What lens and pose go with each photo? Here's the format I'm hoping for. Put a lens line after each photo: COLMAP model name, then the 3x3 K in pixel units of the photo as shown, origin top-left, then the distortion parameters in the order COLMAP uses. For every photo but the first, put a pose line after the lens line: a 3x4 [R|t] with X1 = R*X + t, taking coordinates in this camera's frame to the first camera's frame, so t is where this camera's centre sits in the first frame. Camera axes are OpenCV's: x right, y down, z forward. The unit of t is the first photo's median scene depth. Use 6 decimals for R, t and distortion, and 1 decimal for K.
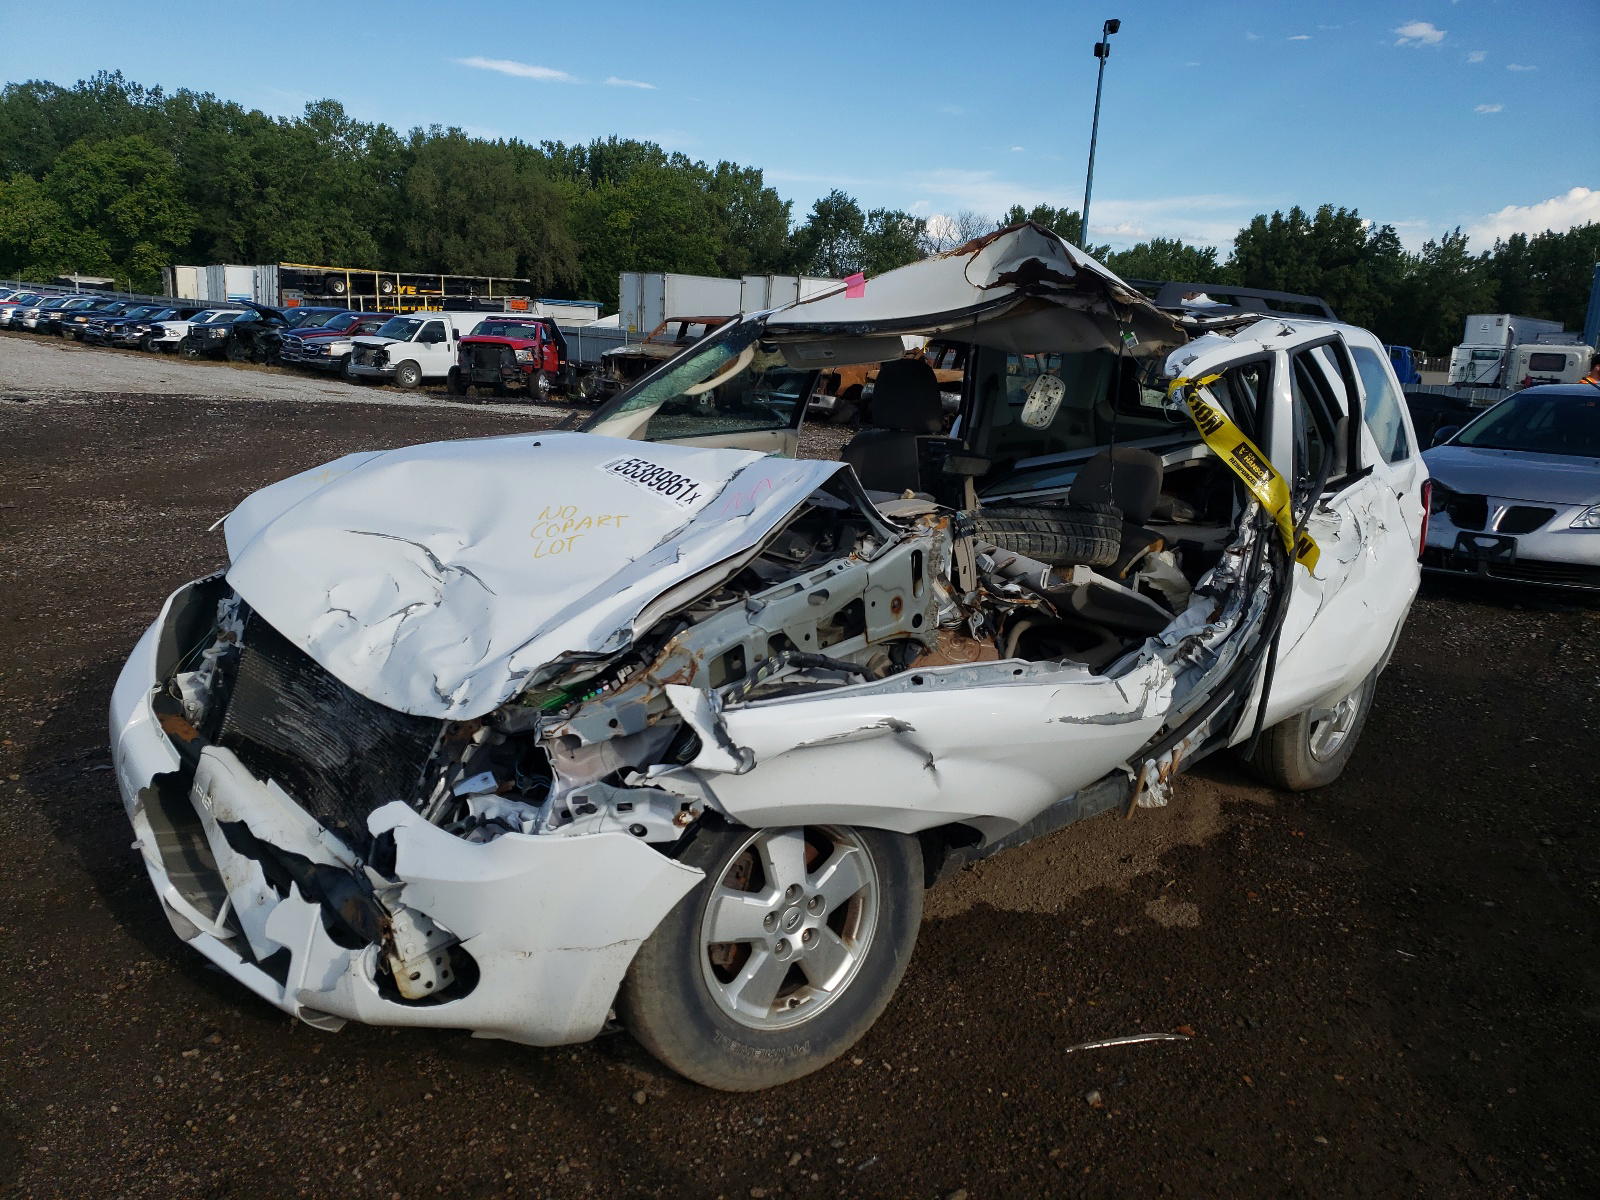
lens RADIAL K [[1213.7, 0, 795.2], [0, 1213.7, 564.4], [0, 0, 1]] dist [0.027963, -0.002721]
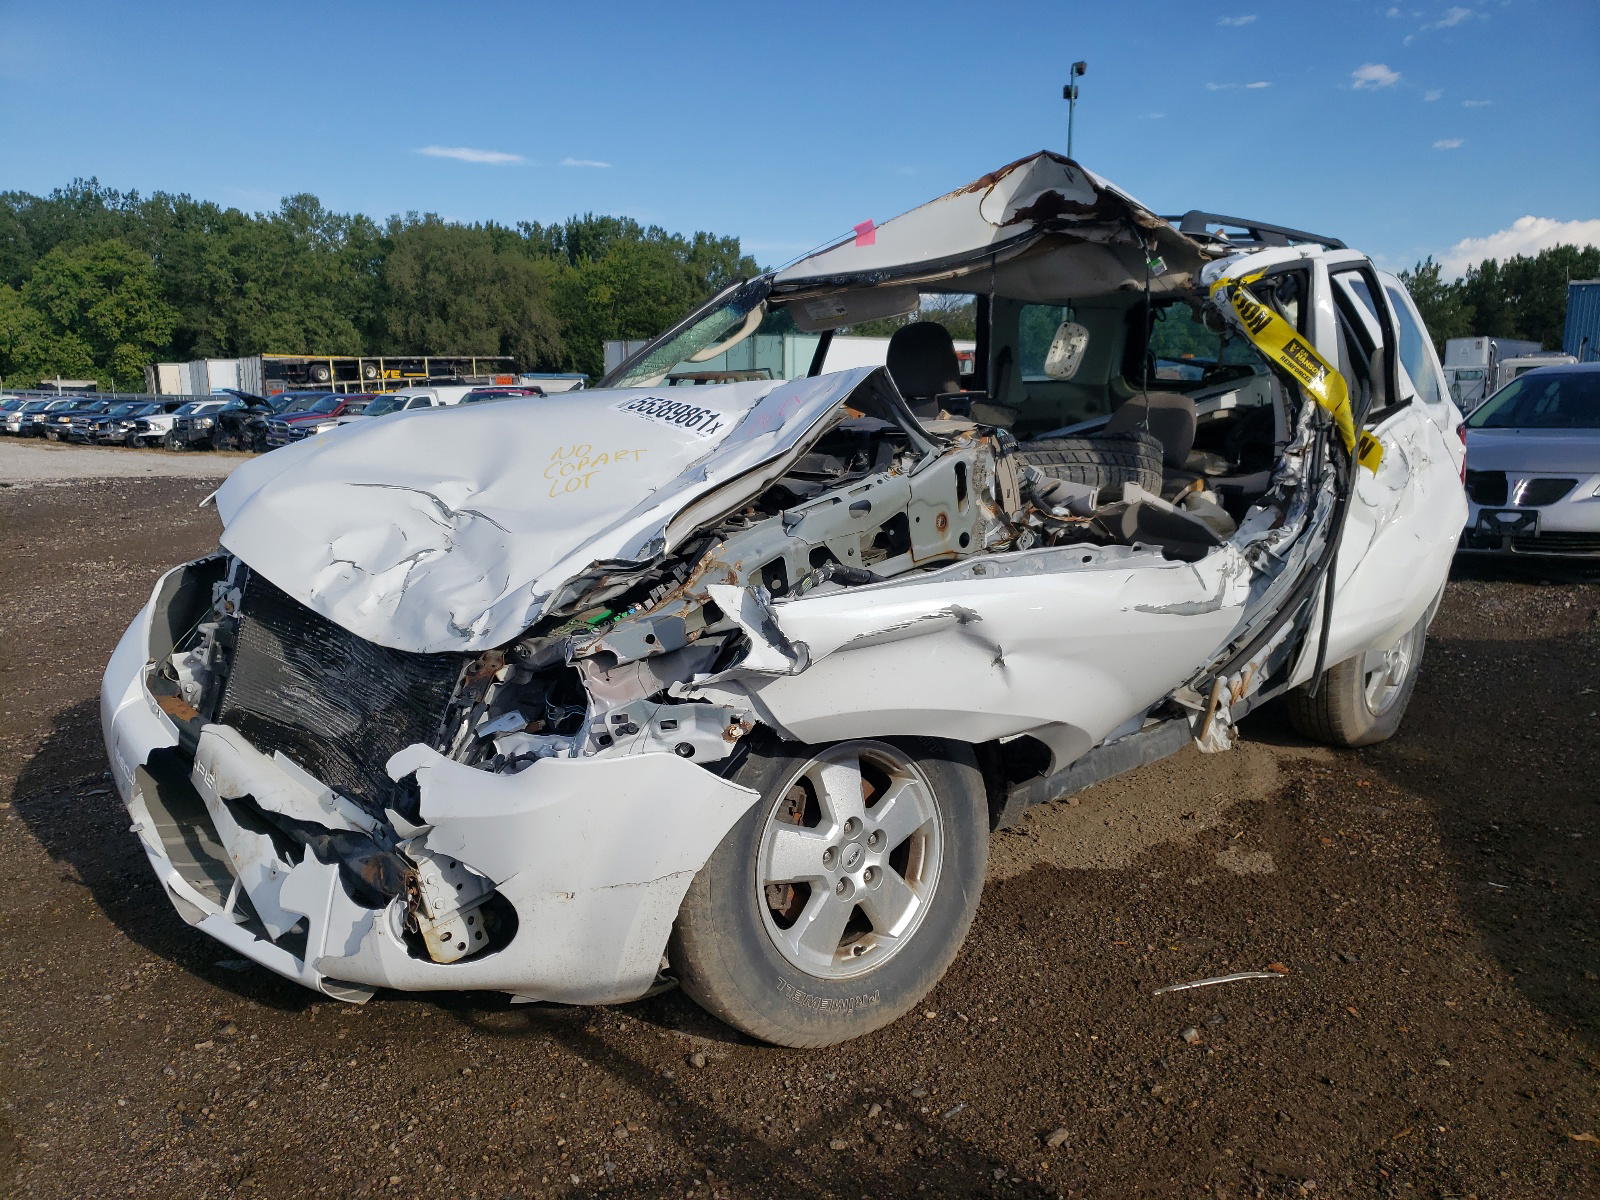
lens RADIAL K [[1212.3, 0, 800.0], [0, 1212.3, 600.0], [0, 0, 1]] dist [0.018908, 0.005720]
pose [[0.998290, -0.057657, 0.009649, -0.035674], [0.057955, 0.997735, -0.034145, 0.113424], [-0.007659, 0.034646, 0.999370, 0.069119]]
